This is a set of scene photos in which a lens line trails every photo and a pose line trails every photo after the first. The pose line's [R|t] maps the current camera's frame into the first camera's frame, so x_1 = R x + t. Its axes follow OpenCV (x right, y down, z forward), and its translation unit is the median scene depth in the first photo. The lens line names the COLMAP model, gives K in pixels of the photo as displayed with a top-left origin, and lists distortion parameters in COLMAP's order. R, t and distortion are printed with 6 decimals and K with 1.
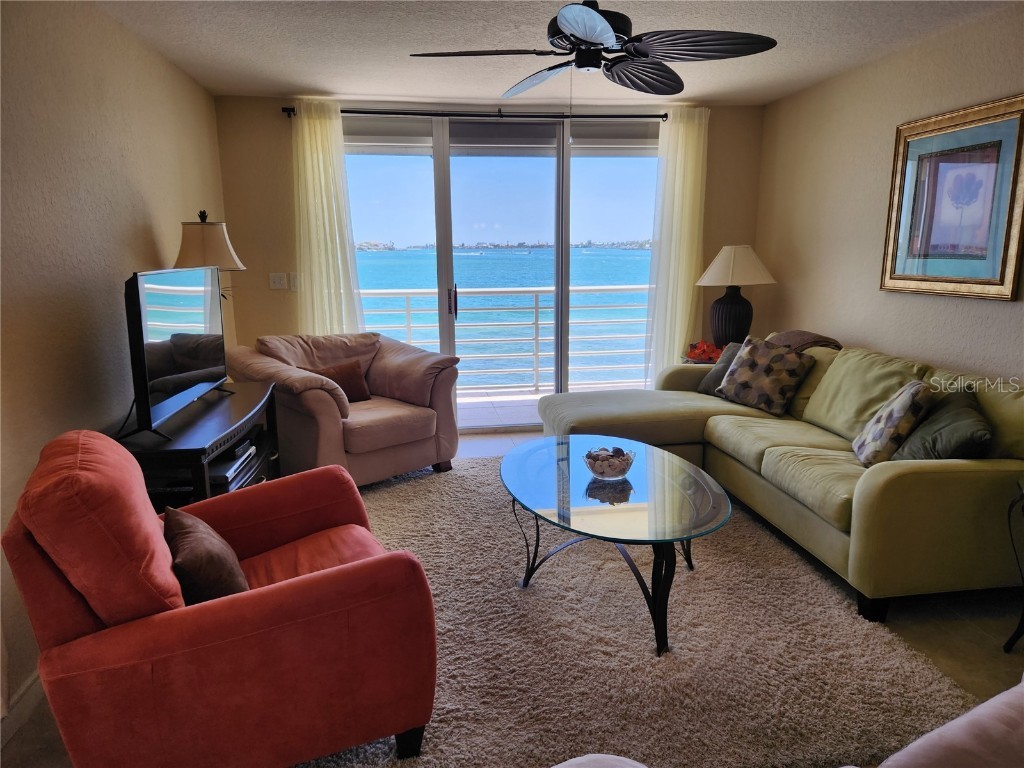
lens RADIAL K [[687.5, 0, 519.3], [0, 687.5, 383.2], [0, 0, 1]] dist [0.074093, -0.067071]
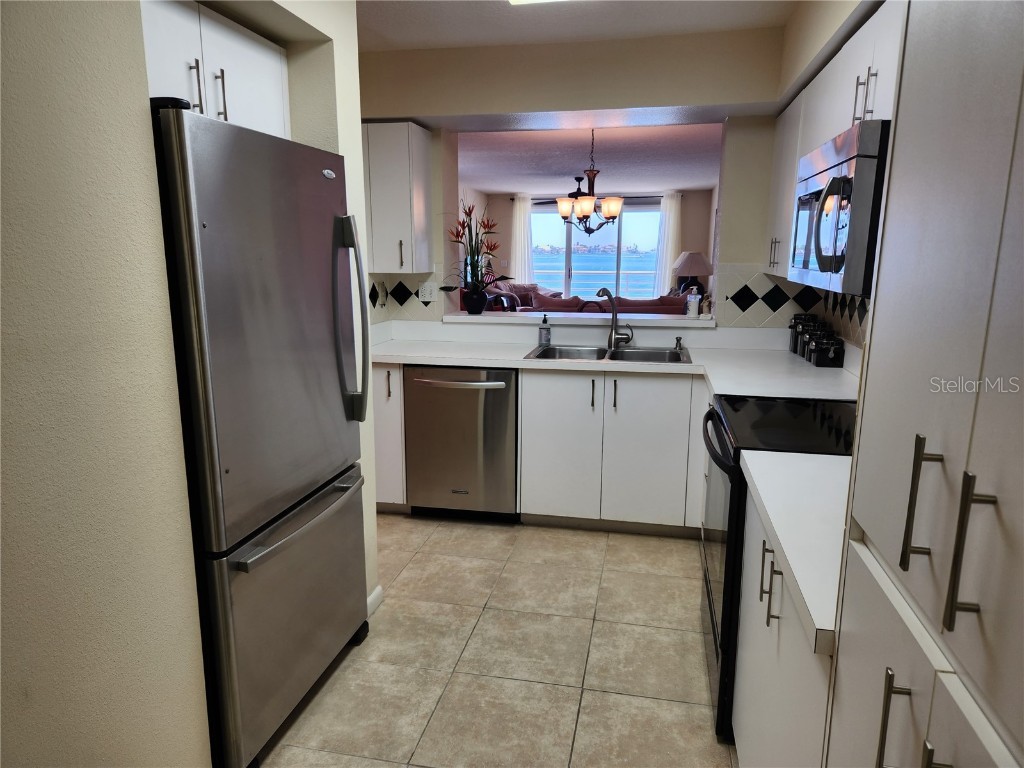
lens RADIAL K [[687.5, 0, 511.2], [0, 687.5, 384.9], [0, 0, 1]] dist [0.074093, -0.067071]
pose [[0.937590, 0.077915, -0.338902, 0.967653], [-0.076697, 0.996909, 0.017008, 0.429775], [0.339179, 0.010046, 0.940668, -2.328451]]
